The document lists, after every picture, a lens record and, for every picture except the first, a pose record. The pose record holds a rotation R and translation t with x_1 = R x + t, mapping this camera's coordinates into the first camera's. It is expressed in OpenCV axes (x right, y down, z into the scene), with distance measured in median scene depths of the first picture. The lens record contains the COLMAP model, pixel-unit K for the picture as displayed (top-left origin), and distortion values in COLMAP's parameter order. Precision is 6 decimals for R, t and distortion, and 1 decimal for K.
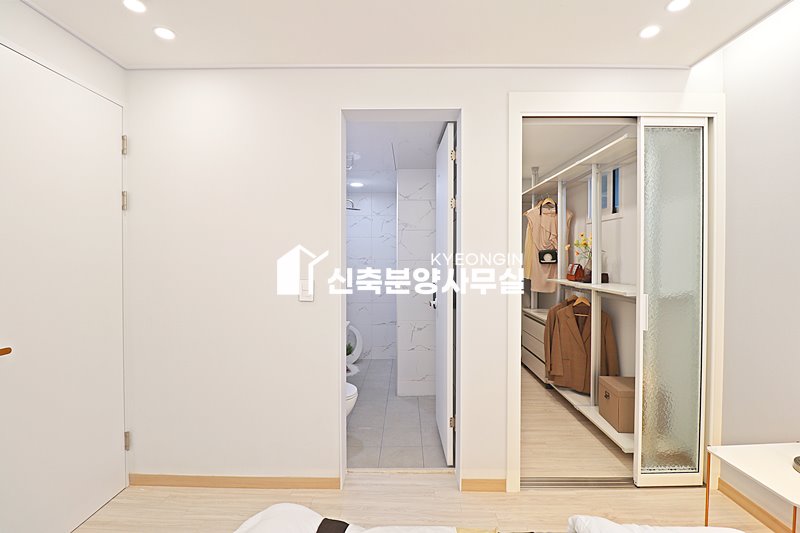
lens RADIAL K [[369.0, 0, 402.8], [0, 369.0, 264.2], [0, 0, 1]] dist [-0.008922, -0.007144]
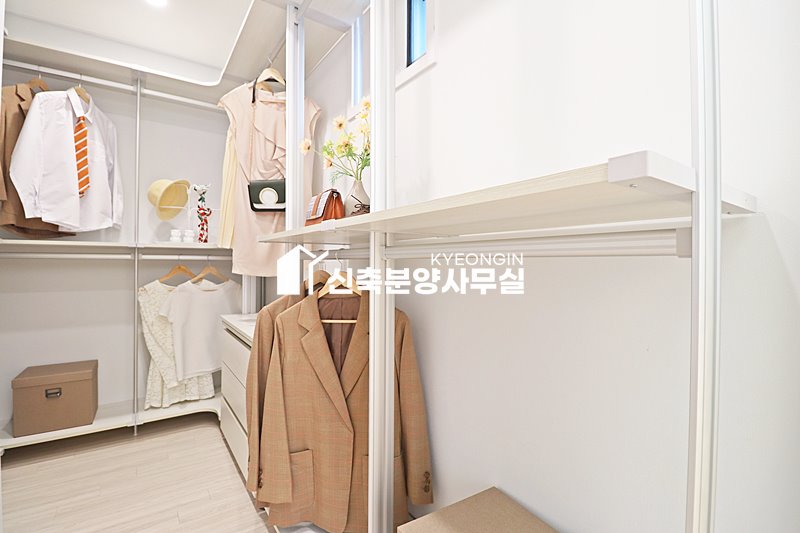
lens RADIAL K [[369.0, 0, 399.1], [0, 369.0, 261.1], [0, 0, 1]] dist [-0.008922, -0.007144]
pose [[0.795606, 0.004696, 0.605797, 0.292420], [-0.006654, 0.999977, 0.000987, 0.072791], [-0.605778, -0.004816, 0.795619, 0.635692]]
